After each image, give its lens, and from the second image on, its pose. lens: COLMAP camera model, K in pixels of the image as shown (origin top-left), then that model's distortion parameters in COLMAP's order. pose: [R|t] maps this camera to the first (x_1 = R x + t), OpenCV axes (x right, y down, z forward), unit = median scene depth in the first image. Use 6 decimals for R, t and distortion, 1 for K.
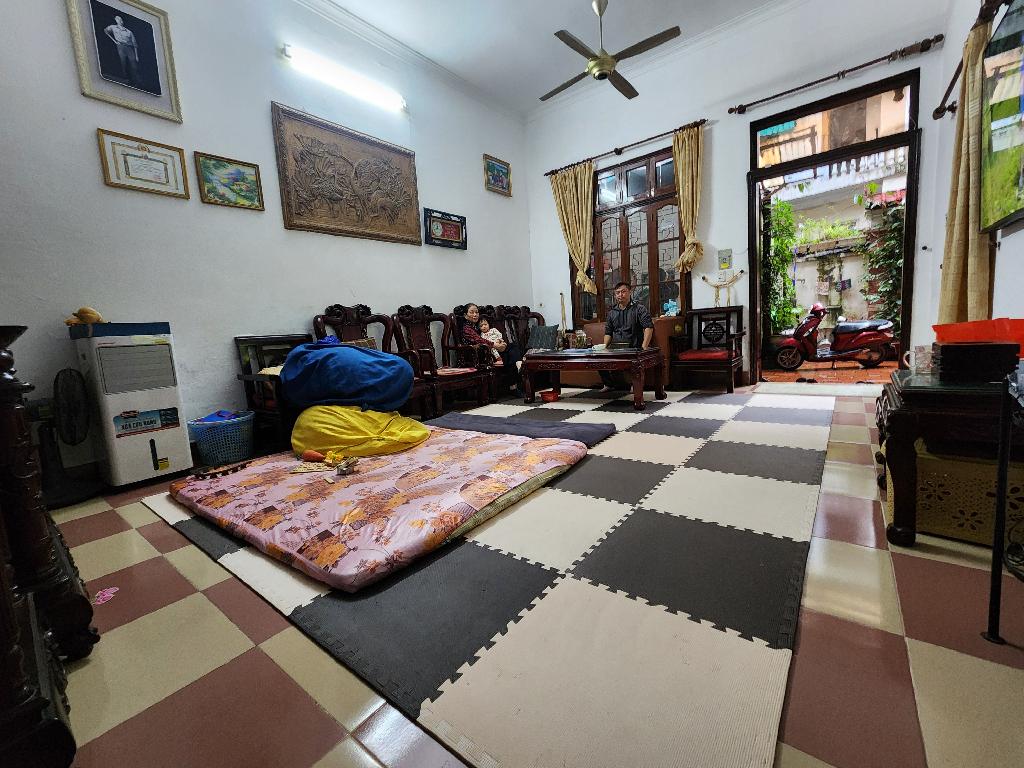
lens RADIAL K [[424.1, 0, 514.8], [0, 424.1, 379.0], [0, 0, 1]] dist [0.001835, 0.000410]
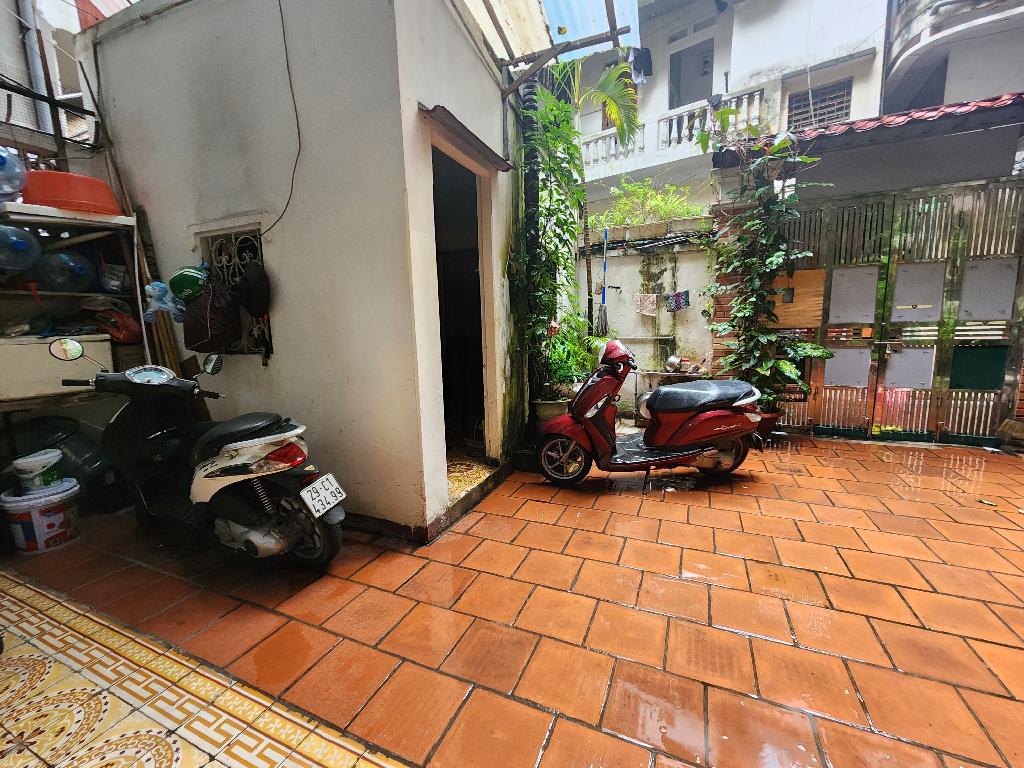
lens RADIAL K [[419.9, 0, 515.1], [0, 419.9, 384.2], [0, 0, 1]] dist [0.000527, 0.000484]
pose [[0.965083, 0.007617, 0.261833, 0.422083], [-0.011401, 0.999851, 0.012937, -0.115676], [-0.261696, -0.015471, 0.965026, 0.517826]]
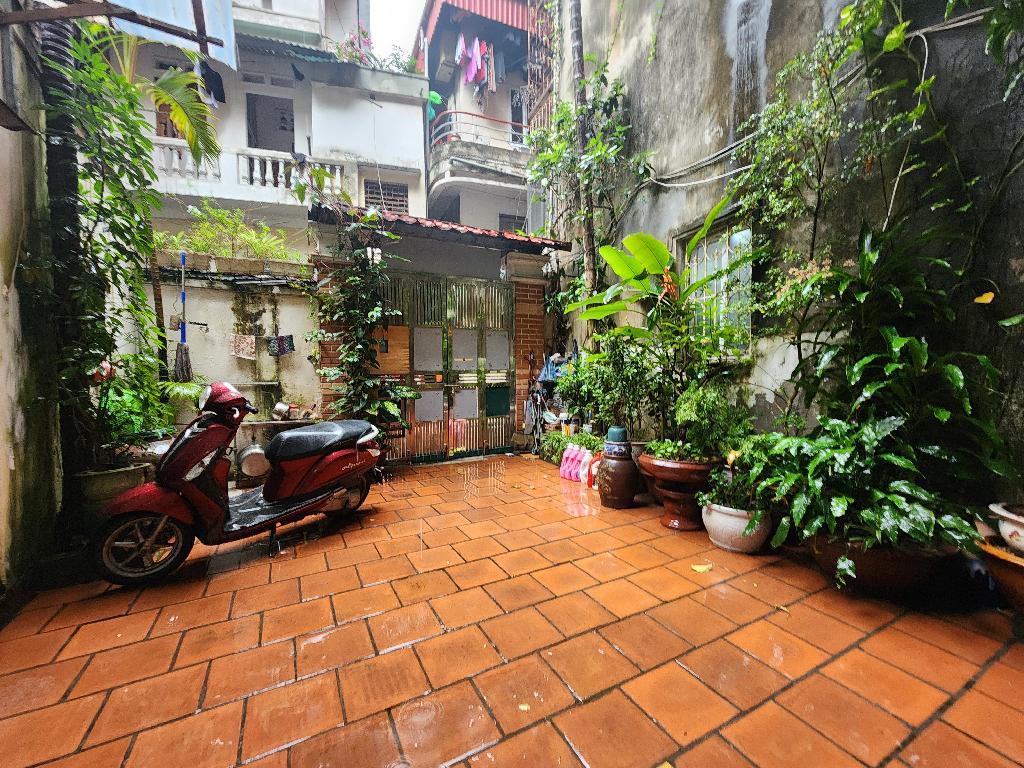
lens RADIAL K [[423.6, 0, 518.5], [0, 423.6, 388.4], [0, 0, 1]] dist [0.000714, -0.000267]
pose [[0.383734, 0.024292, 0.923124, 0.399362], [0.087880, 0.994156, -0.062692, -0.107407], [-0.919252, 0.105181, 0.379357, 0.531933]]
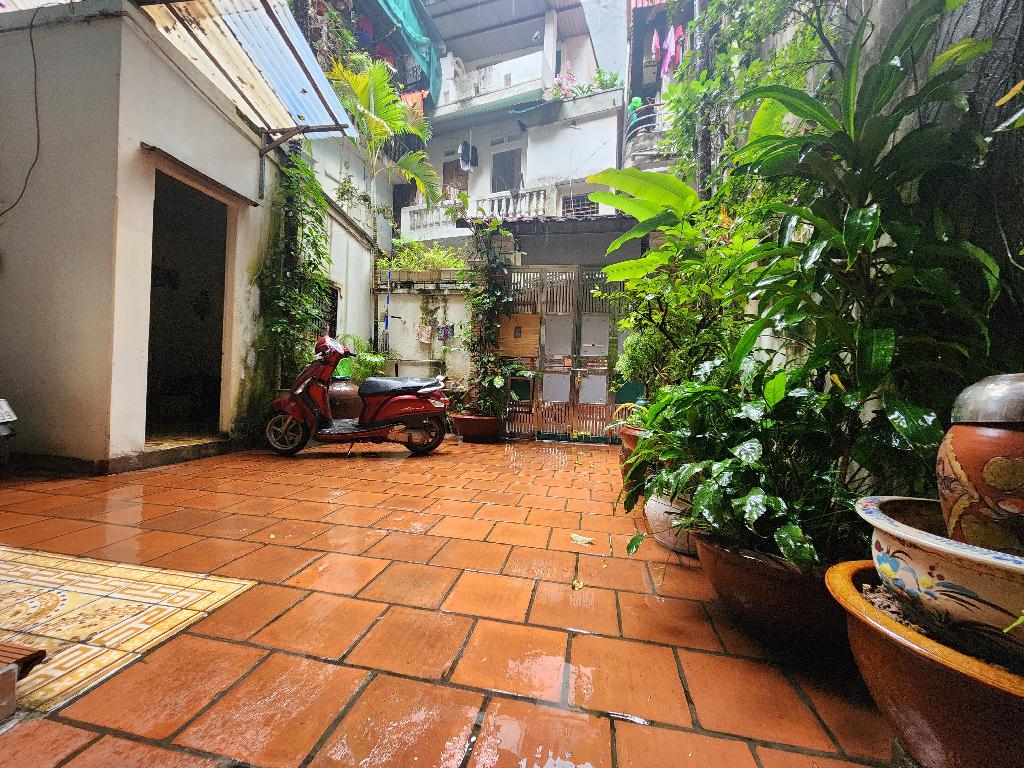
lens RADIAL K [[420.3, 0, 516.6], [0, 420.3, 383.5], [0, 0, 1]] dist [0.002897, 0.000254]
pose [[0.876040, 0.101963, 0.471336, 0.564595], [-0.043616, 0.990138, -0.133130, -0.045894], [-0.480262, 0.096069, 0.871848, 0.335413]]
